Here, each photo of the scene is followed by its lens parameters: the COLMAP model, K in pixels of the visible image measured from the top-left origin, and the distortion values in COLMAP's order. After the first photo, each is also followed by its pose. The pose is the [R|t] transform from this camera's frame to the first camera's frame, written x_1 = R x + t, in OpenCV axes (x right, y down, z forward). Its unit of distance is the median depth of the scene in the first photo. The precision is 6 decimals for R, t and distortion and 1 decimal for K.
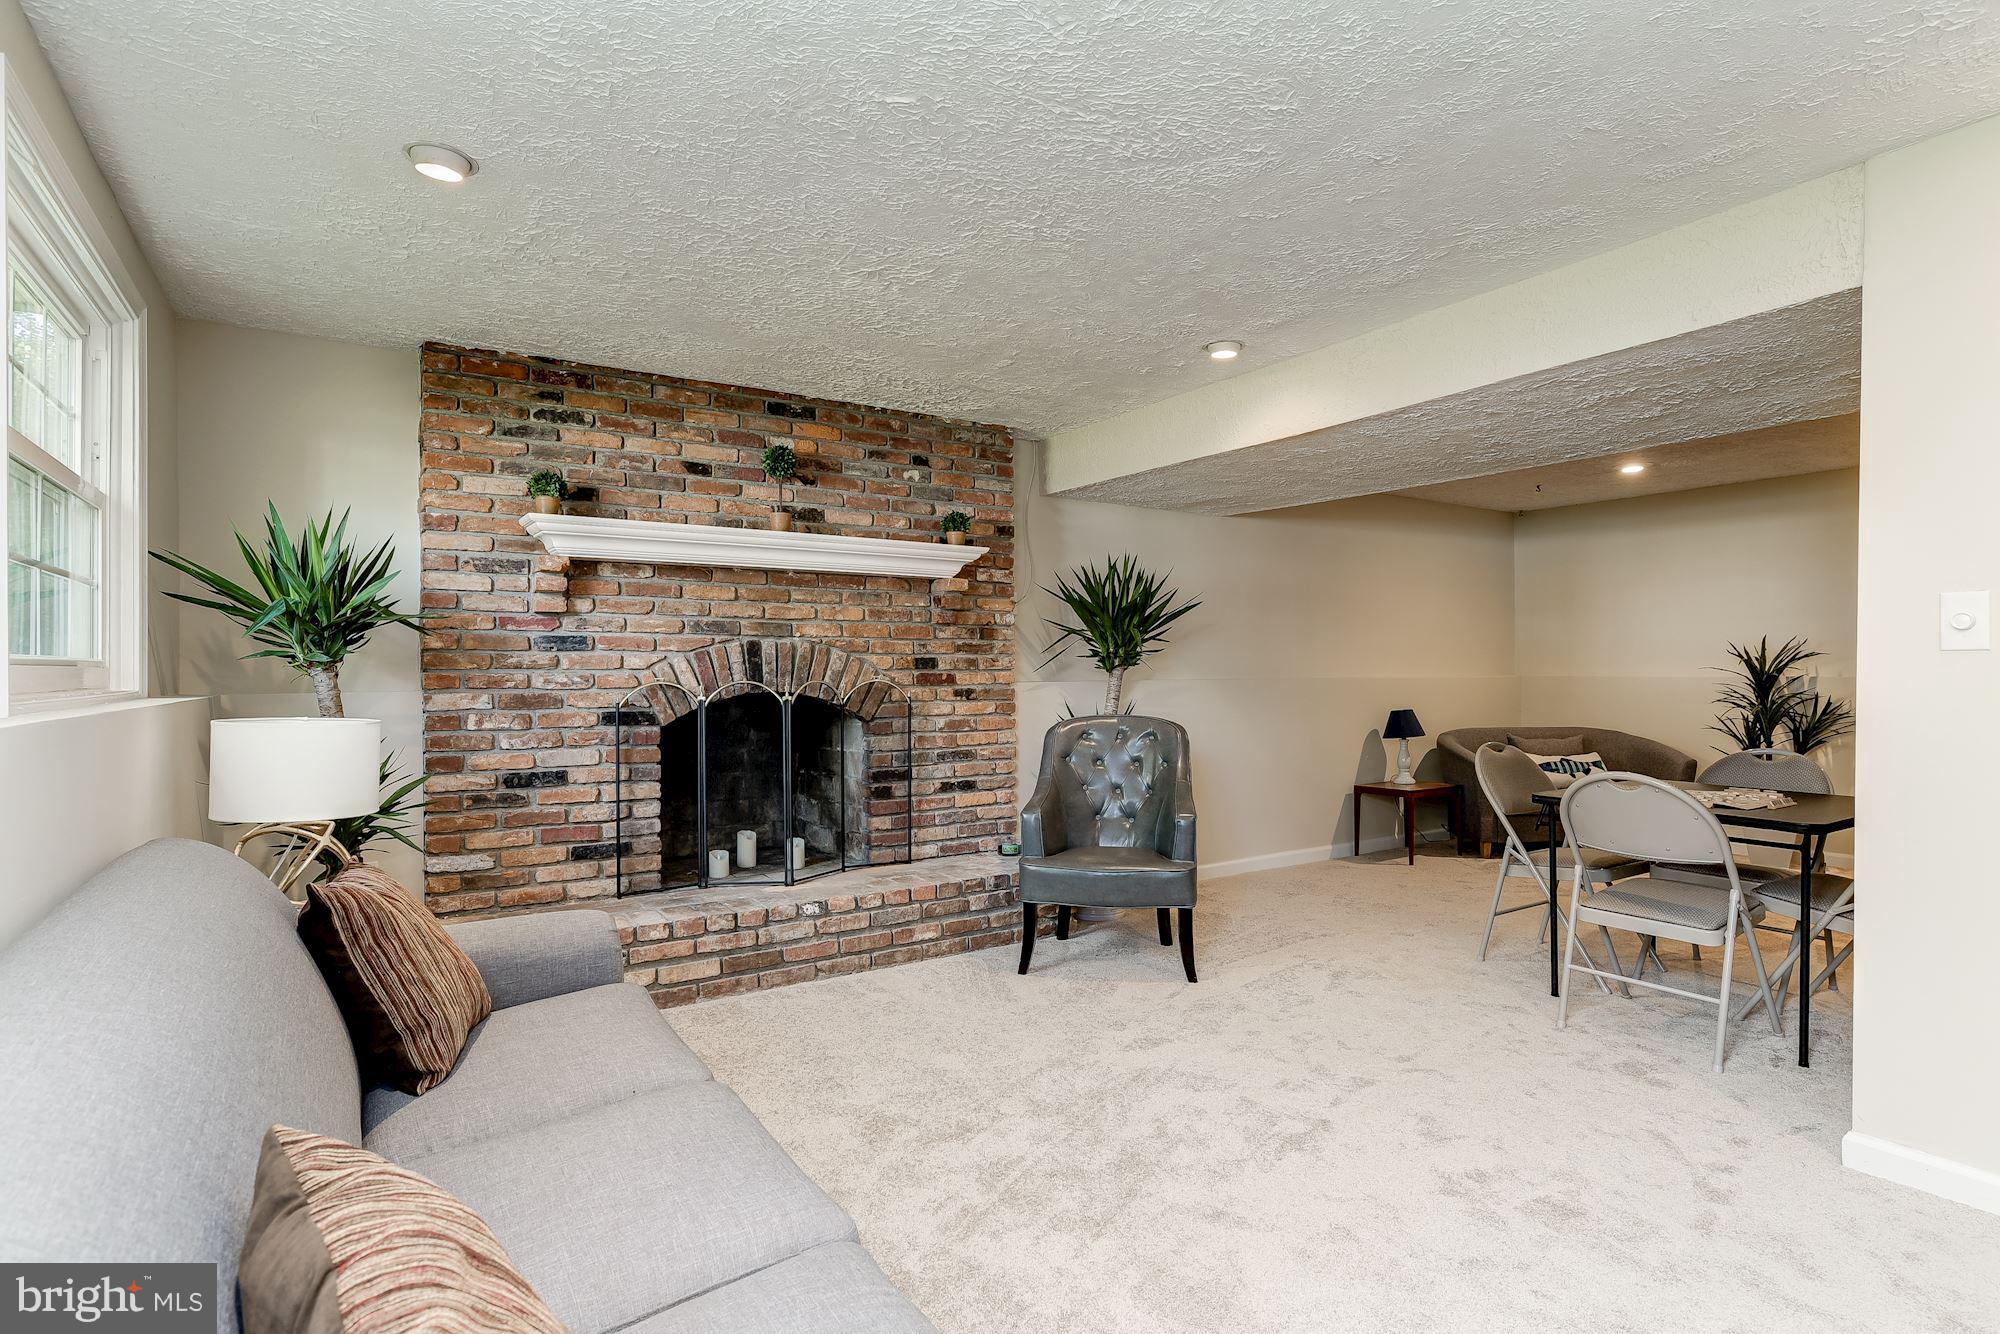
lens RADIAL K [[994.1, 0, 1002.1], [0, 994.1, 671.3], [0, 0, 1]] dist [-0.019881, 0.006810]
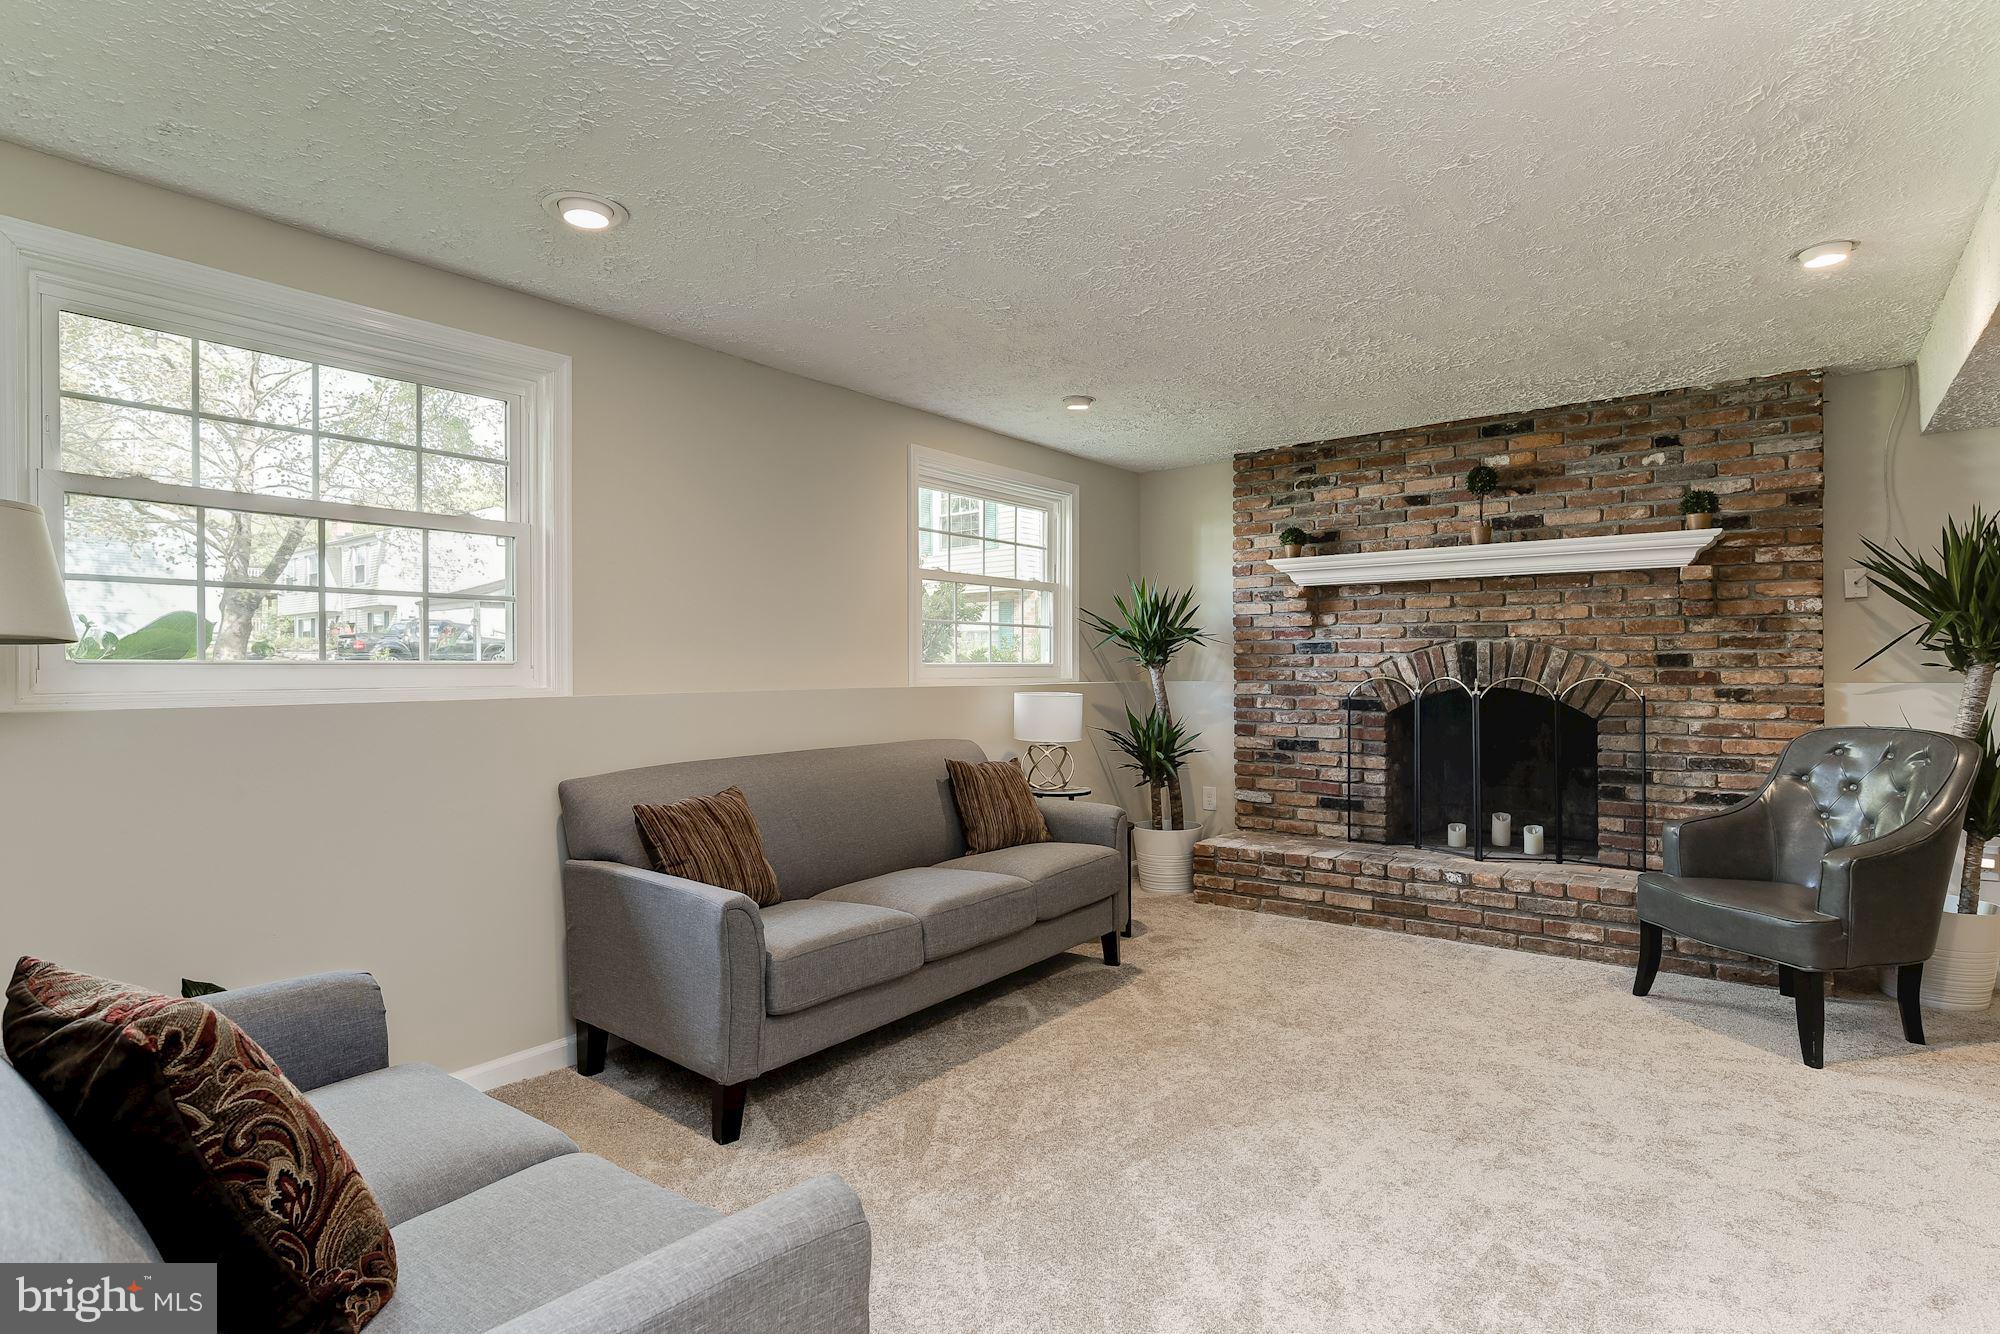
lens RADIAL K [[994.1, 0, 1006.9], [0, 994.1, 667.2], [0, 0, 1]] dist [-0.019881, 0.006810]
pose [[0.332570, 0.002121, -0.943076, 0.671494], [0.002086, 0.999993, 0.002984, -0.006395], [0.943076, -0.002960, 0.332564, 0.131278]]
